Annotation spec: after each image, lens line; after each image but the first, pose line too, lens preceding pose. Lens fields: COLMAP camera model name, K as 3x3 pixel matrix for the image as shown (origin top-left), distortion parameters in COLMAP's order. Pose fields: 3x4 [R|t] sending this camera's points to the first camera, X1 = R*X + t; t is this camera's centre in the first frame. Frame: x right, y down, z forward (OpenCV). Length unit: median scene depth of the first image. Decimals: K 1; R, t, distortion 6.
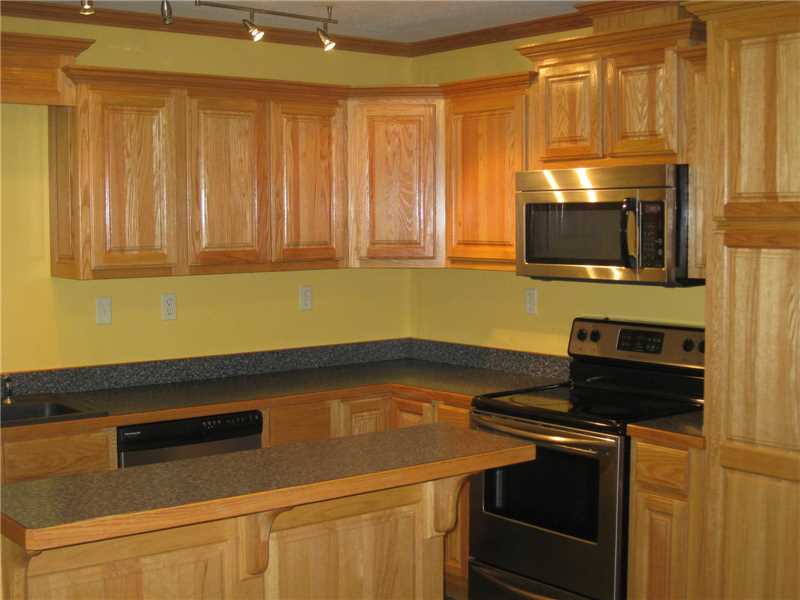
lens RADIAL K [[1132.3, 0, 400.0], [0, 1132.3, 300.0], [0, 0, 1]] dist [-0.155927, -0.055248]
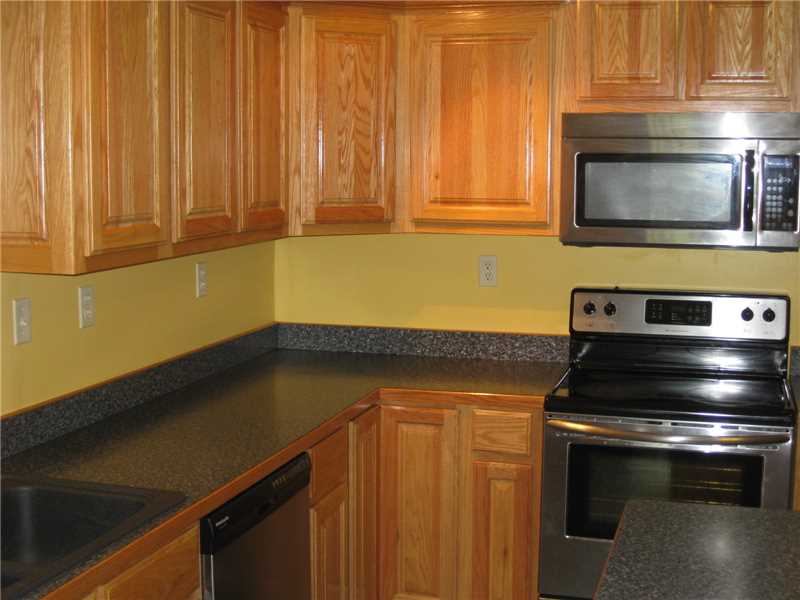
lens RADIAL K [[1132.3, 0, 400.0], [0, 1132.3, 300.0], [0, 0, 1]] dist [-0.155927, -0.055248]
pose [[0.821306, -0.061878, 0.567123, -0.434764], [0.033496, 0.997616, 0.060340, -0.031237], [-0.569504, -0.030562, 0.821420, 0.383764]]
